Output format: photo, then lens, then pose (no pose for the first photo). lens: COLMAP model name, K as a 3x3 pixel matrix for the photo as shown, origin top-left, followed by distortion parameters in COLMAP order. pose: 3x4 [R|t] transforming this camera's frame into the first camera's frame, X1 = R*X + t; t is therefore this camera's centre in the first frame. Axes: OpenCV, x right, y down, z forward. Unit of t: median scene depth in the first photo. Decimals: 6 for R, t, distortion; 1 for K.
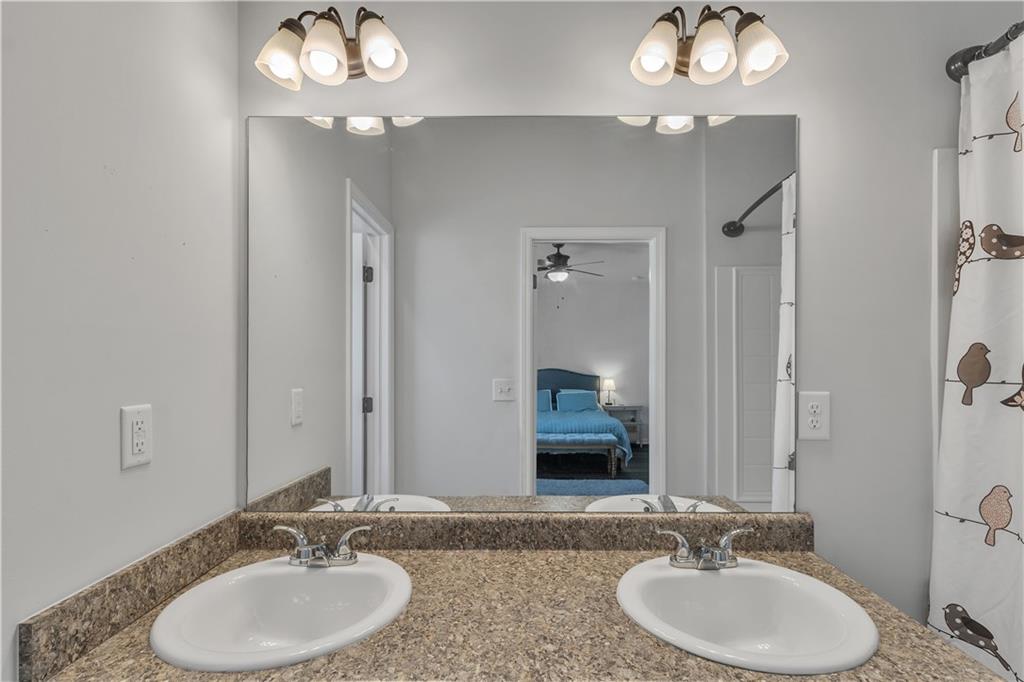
lens RADIAL K [[493.3, 0, 511.9], [0, 493.3, 357.0], [0, 0, 1]] dist [0.003160, 0.000982]
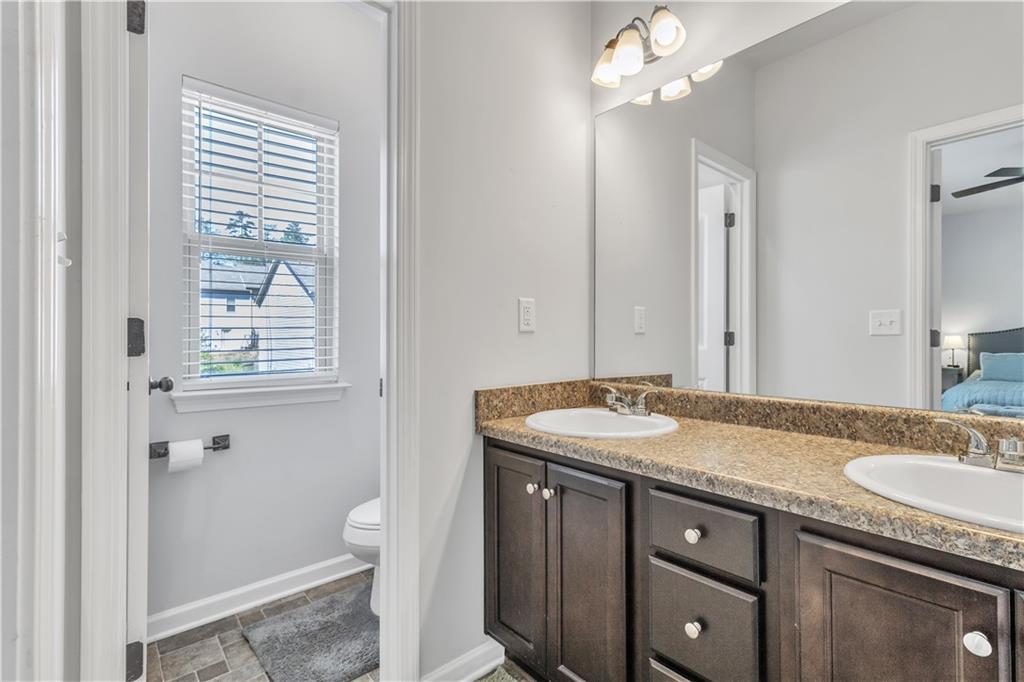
lens RADIAL K [[487.5, 0, 512.0], [0, 487.5, 341.0], [0, 0, 1]] dist [-0.000675, -0.000197]
pose [[0.641605, 0.001518, -0.767034, 0.439185], [-0.001283, 0.999999, 0.000906, 0.193823], [0.767034, 0.000403, 0.641606, -0.139834]]
